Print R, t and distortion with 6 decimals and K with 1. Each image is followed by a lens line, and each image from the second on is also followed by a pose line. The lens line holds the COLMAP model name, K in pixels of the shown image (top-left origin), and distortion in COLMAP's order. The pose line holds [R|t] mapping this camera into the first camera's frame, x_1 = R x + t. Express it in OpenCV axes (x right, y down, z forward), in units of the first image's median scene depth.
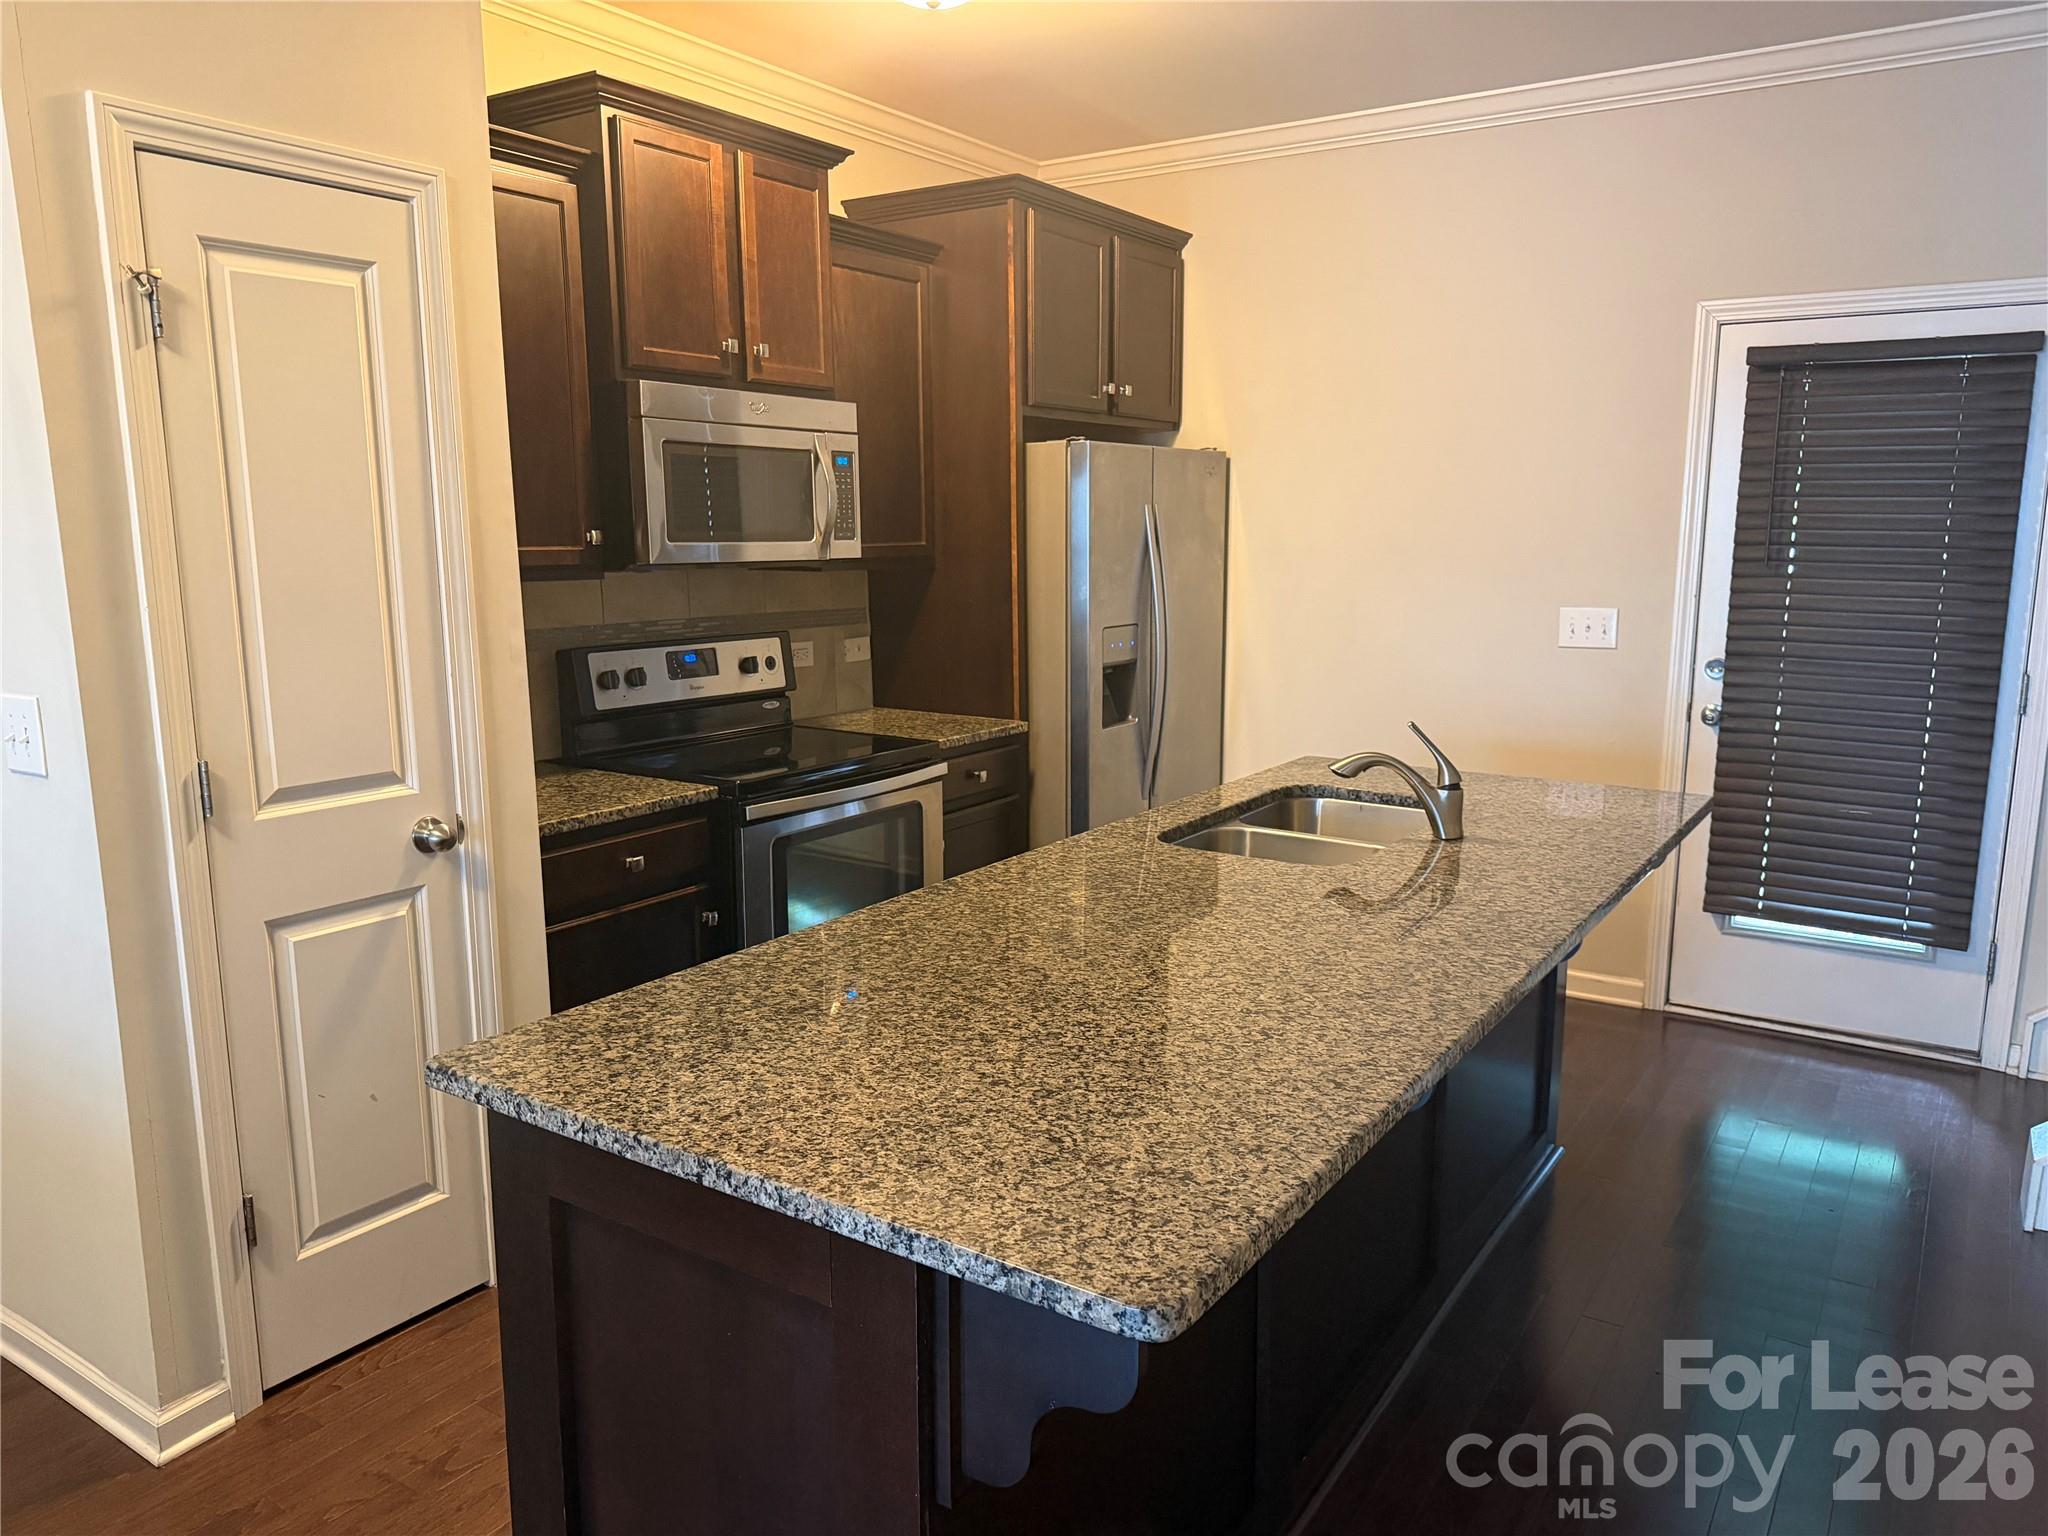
lens RADIAL K [[1493.7, 0, 1024.0], [0, 1493.7, 768.0], [0, 0, 1]] dist [0.103349, -0.155523]
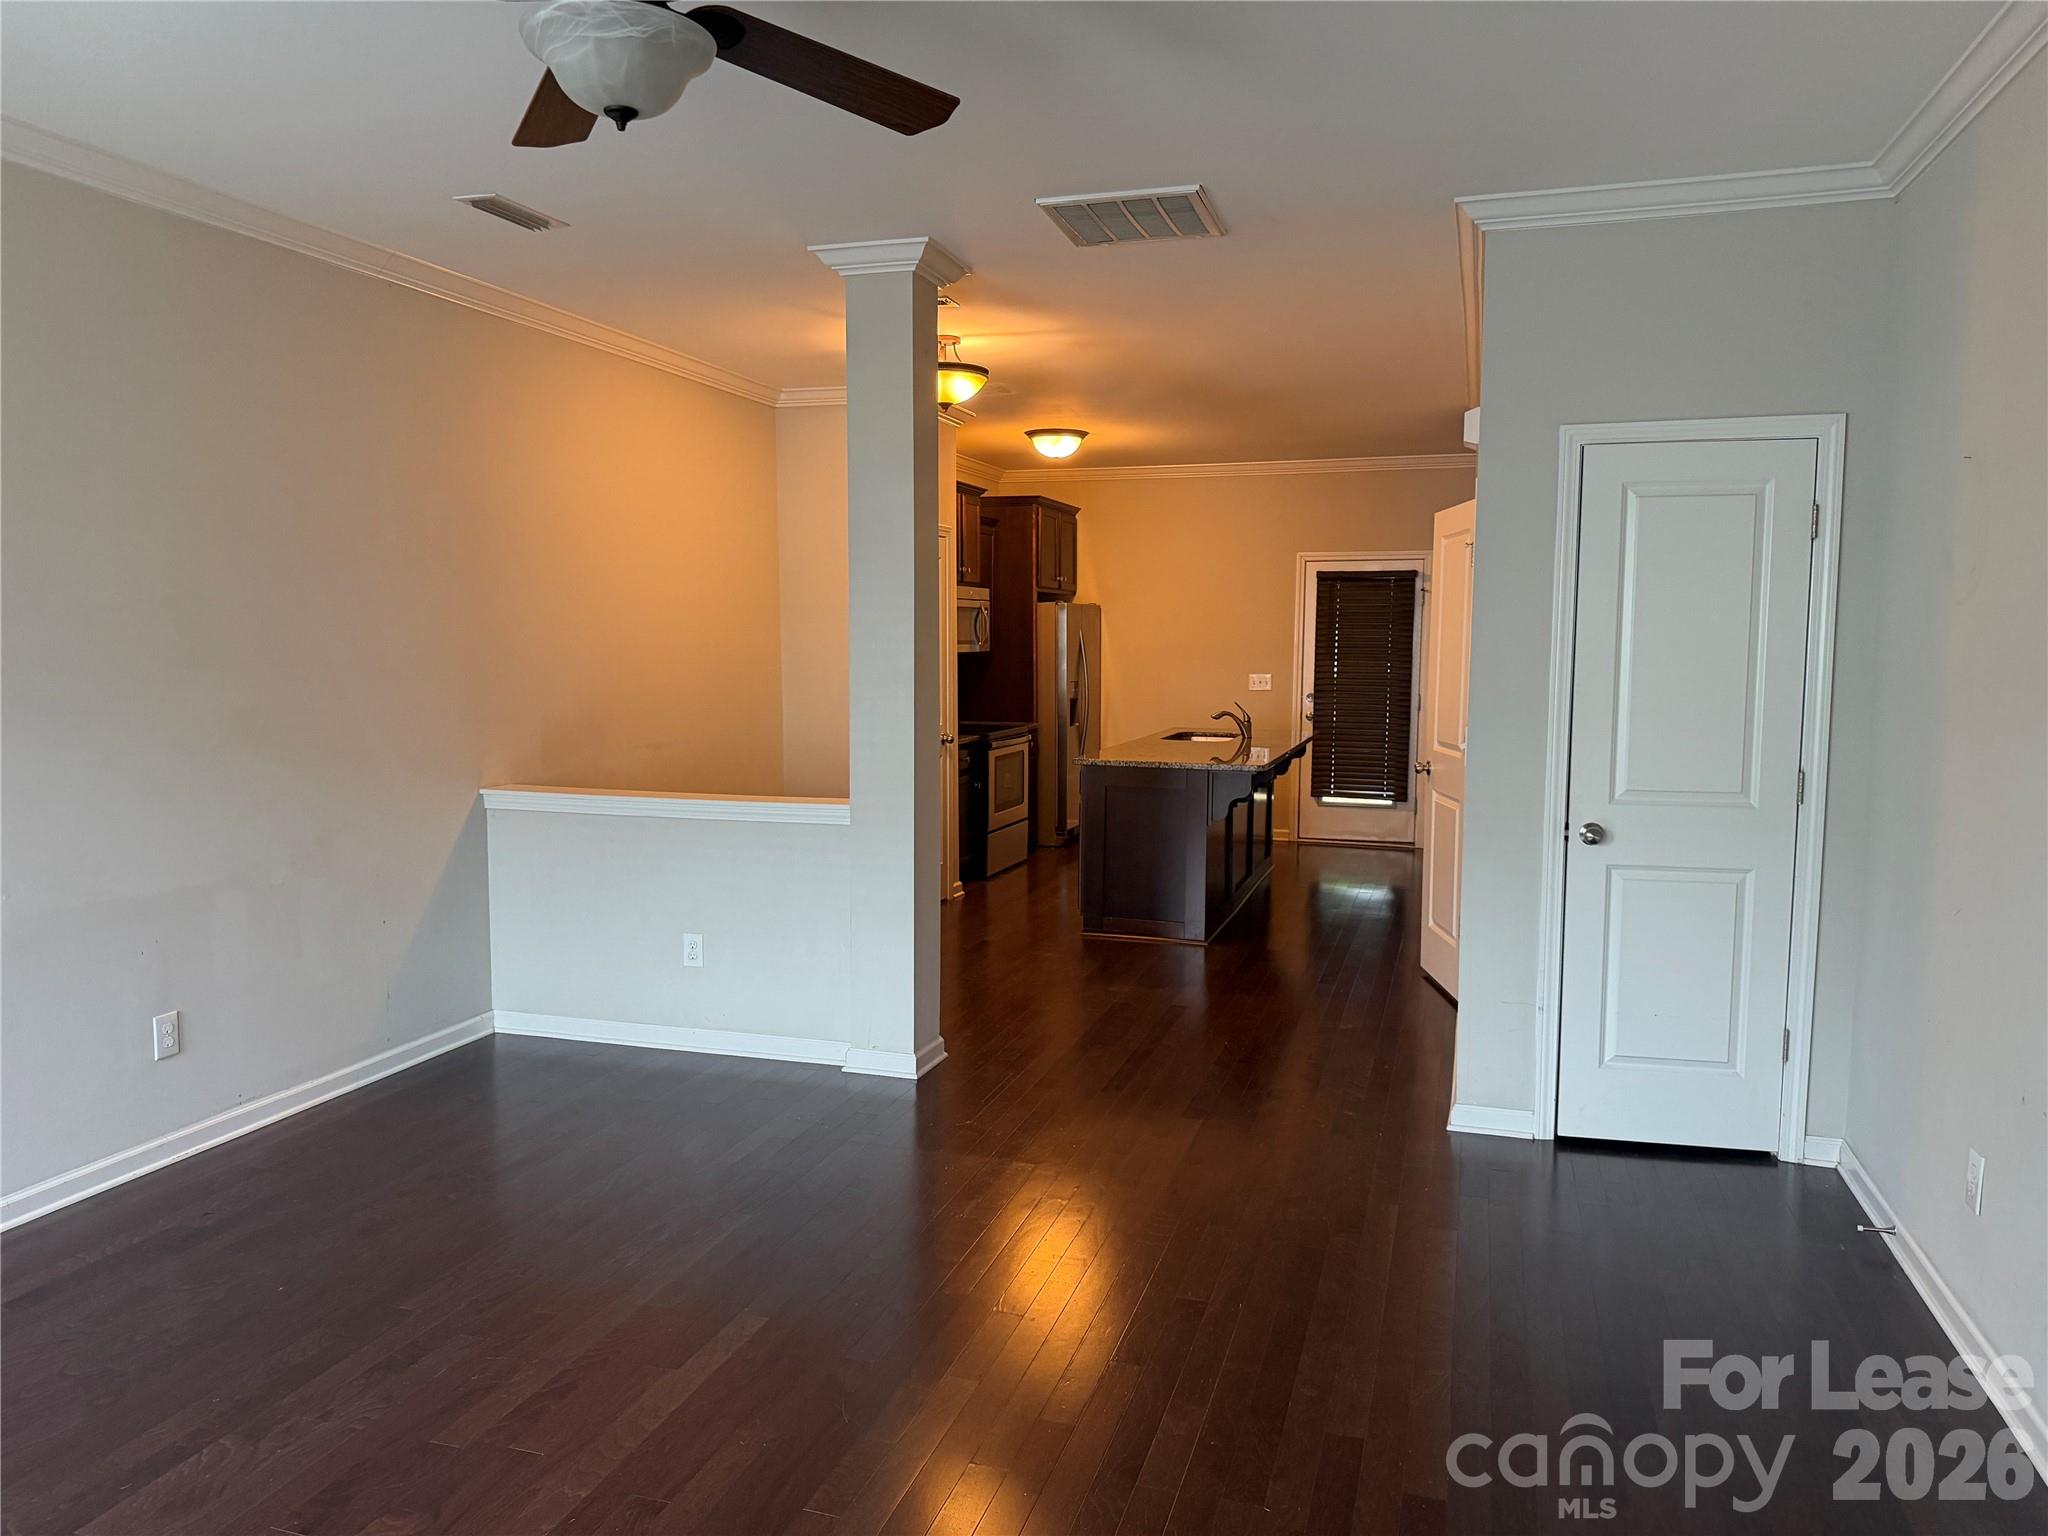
lens RADIAL K [[1493.7, 0, 1024.0], [0, 1493.7, 768.0], [0, 0, 1]] dist [0.103349, -0.155523]
pose [[0.958721, -0.021682, 0.283519, -0.688121], [0.043649, 0.996493, -0.071396, 0.203958], [-0.280977, 0.080824, 0.956305, -1.198759]]
